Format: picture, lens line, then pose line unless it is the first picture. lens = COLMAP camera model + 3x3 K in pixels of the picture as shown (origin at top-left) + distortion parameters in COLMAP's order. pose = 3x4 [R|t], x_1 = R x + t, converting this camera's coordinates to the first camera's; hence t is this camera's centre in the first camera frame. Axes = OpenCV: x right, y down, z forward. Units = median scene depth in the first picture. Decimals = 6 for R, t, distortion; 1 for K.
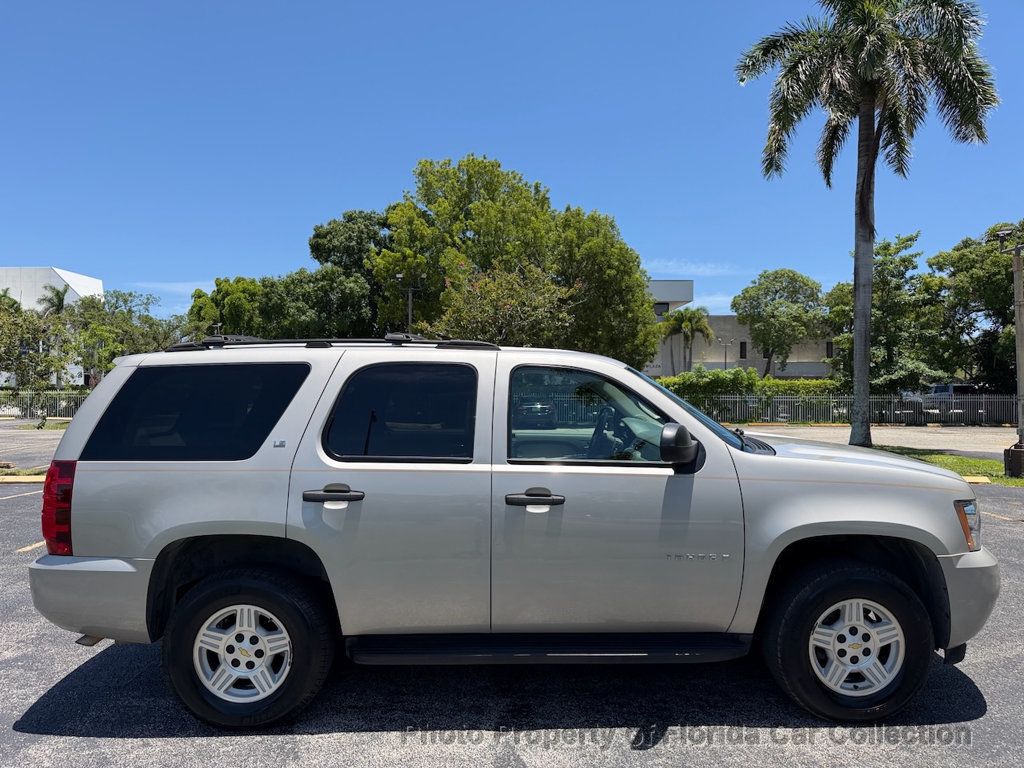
lens RADIAL K [[727.2, 0, 515.6], [0, 727.2, 383.0], [0, 0, 1]] dist [0.038443, -0.048051]
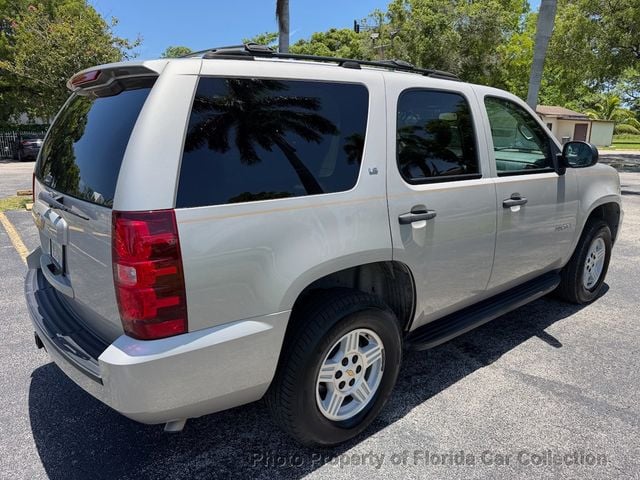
lens RADIAL K [[457.8, 0, 338.5], [0, 457.8, 242.2], [0, 0, 1]] dist [0.106508, -0.146559]
pose [[0.767945, -0.150587, 0.622562, -0.753196], [-0.006830, 0.969990, 0.243048, 0.026530], [-0.640479, -0.190900, 0.743871, 0.547673]]
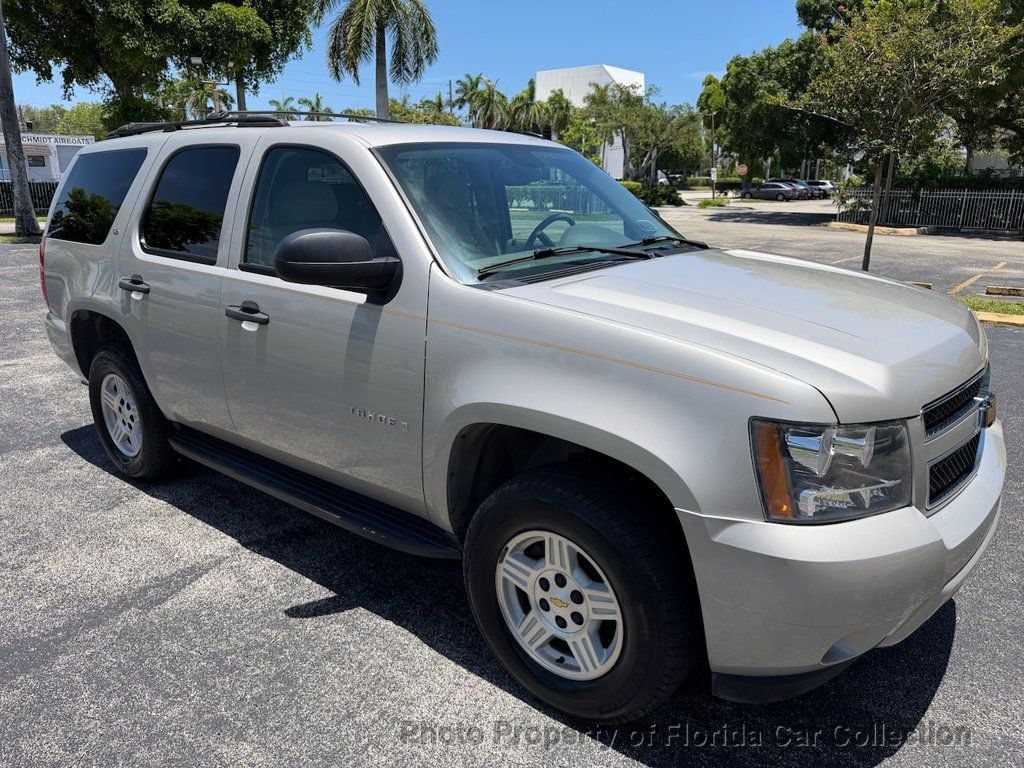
lens RADIAL K [[727.2, 0, 515.6], [0, 727.2, 383.0], [0, 0, 1]] dist [0.038443, -0.048051]
pose [[0.763168, 0.176700, -0.621572, 0.793424], [-0.000560, 0.962068, 0.272808, 0.005539], [0.646200, -0.207850, 0.734318, 0.554666]]
